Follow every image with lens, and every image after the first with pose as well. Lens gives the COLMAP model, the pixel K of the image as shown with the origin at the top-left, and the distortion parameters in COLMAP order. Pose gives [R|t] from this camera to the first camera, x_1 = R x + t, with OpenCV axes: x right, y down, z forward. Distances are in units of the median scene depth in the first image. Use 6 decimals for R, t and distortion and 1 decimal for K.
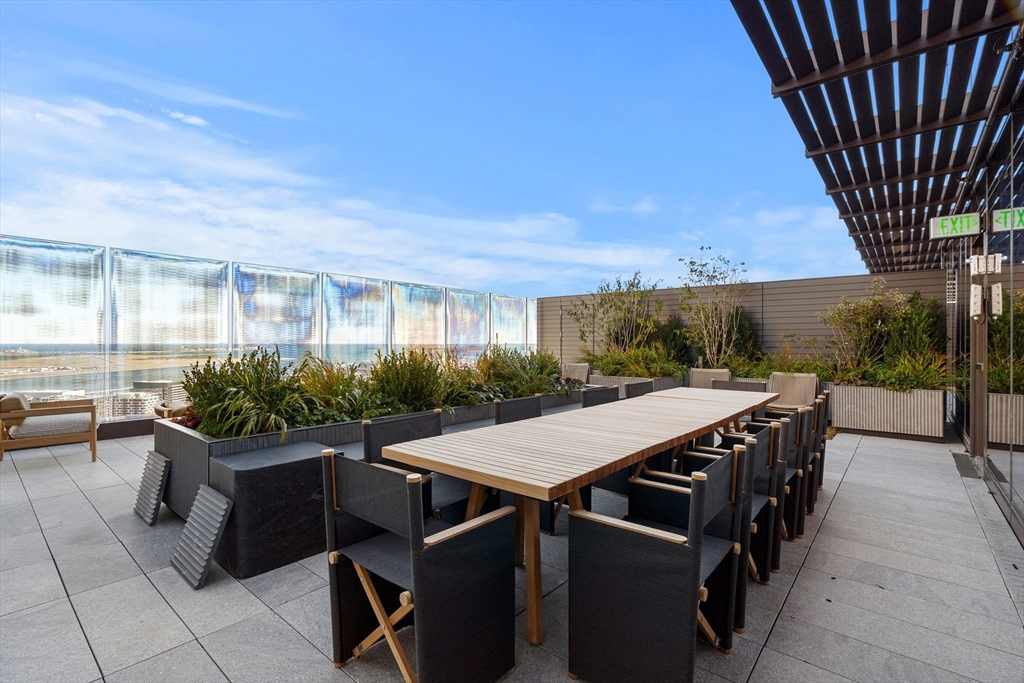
lens RADIAL K [[467.7, 0, 512.0], [0, 467.7, 341.5], [0, 0, 1]] dist [0.000381, 0.000382]
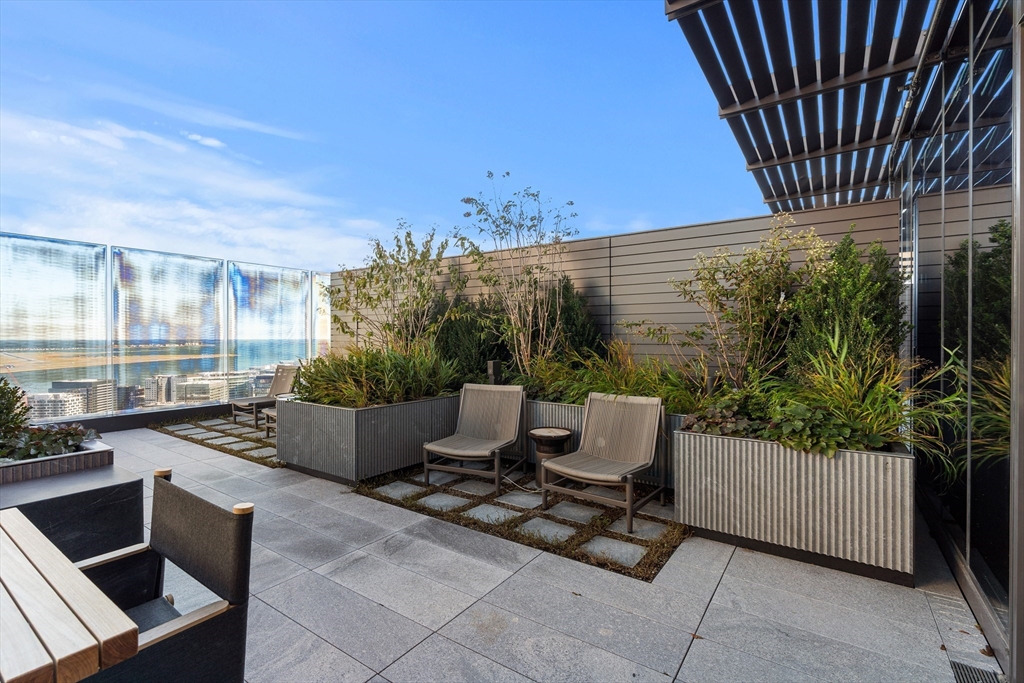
lens RADIAL K [[465.2, 0, 512.0], [0, 465.2, 341.5], [0, 0, 1]] dist [-0.015308, -0.000065]
pose [[0.995188, -0.003316, 0.097925, 0.372361], [0.002322, 0.999945, 0.010261, 0.002813], [-0.097953, -0.009984, 0.995141, 0.441210]]
